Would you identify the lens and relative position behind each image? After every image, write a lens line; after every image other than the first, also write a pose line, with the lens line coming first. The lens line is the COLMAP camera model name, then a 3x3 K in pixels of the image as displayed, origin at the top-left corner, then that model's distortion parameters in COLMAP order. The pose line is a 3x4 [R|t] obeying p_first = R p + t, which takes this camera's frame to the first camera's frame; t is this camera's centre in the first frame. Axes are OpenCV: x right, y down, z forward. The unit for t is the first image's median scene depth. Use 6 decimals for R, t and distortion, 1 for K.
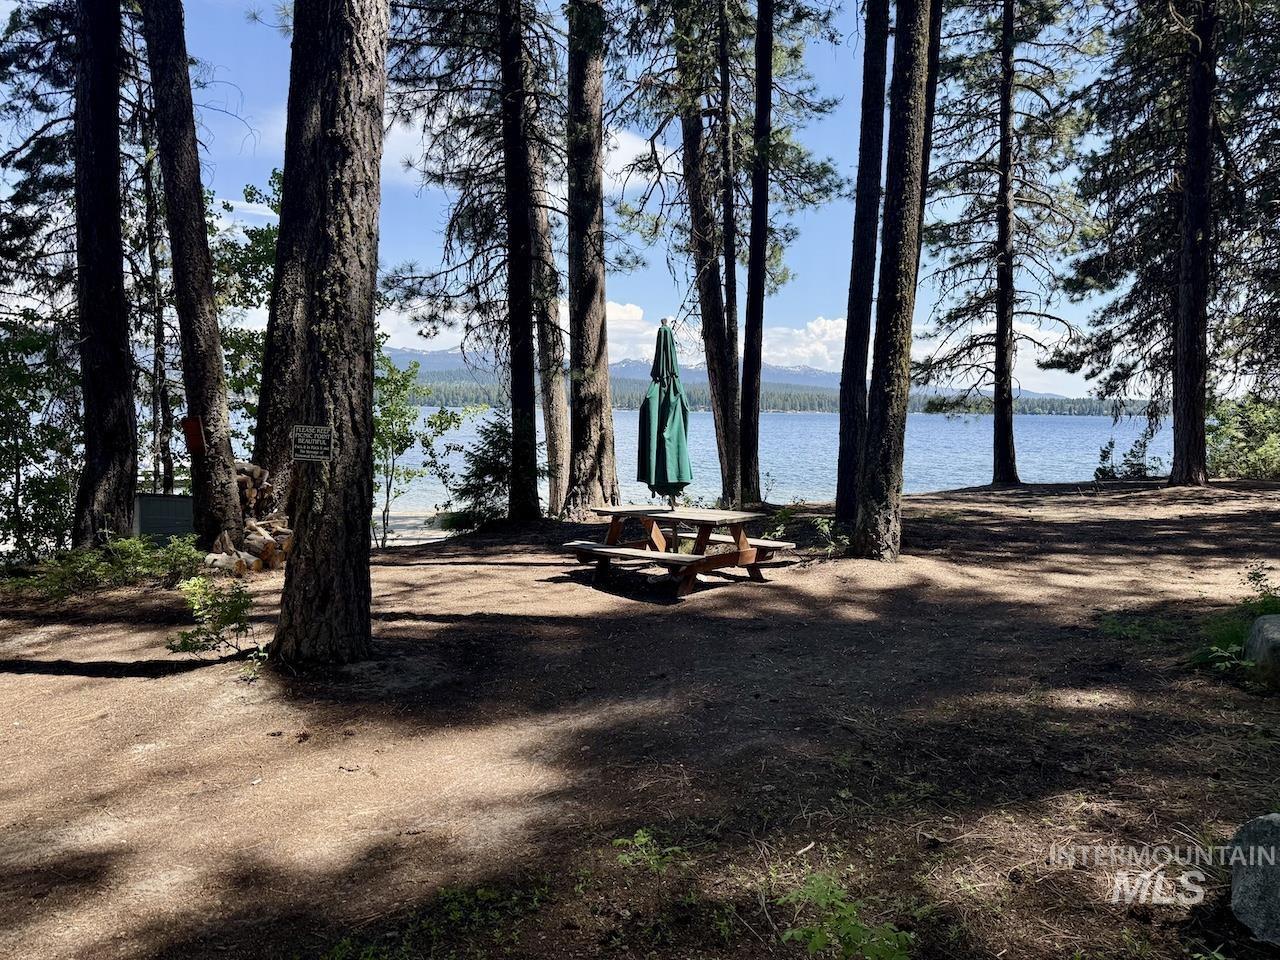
lens RADIAL K [[903.4, 0, 649.9], [0, 903.4, 482.6], [0, 0, 1]] dist [0.125205, -0.156159]
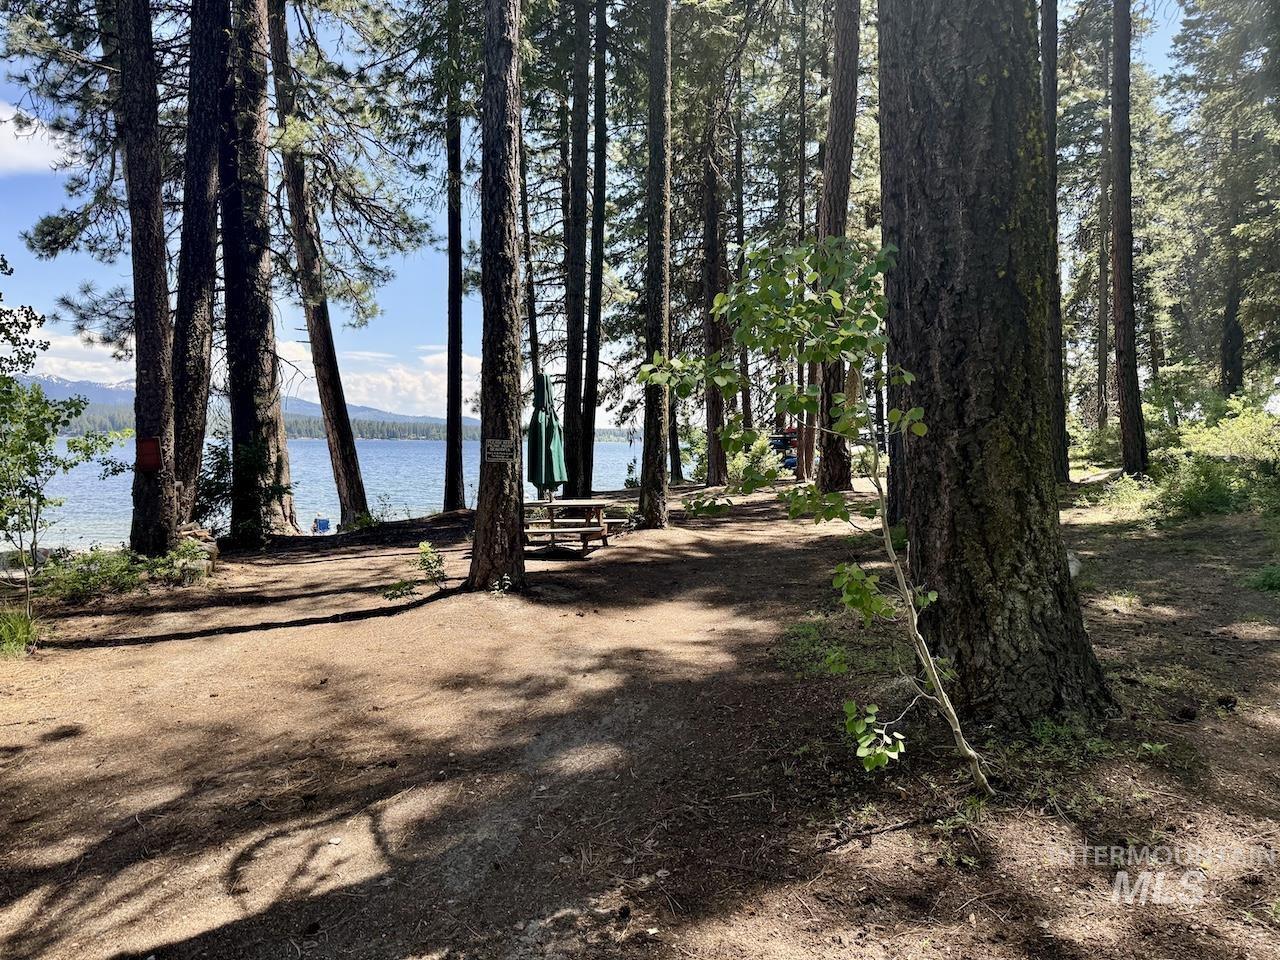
lens RADIAL K [[903.4, 0, 649.9], [0, 903.4, 482.6], [0, 0, 1]] dist [0.125205, -0.156159]
pose [[0.831176, -0.031568, 0.555113, -0.603976], [0.047385, 0.998776, -0.014153, 0.027253], [-0.553987, 0.038067, 0.831654, -0.258001]]
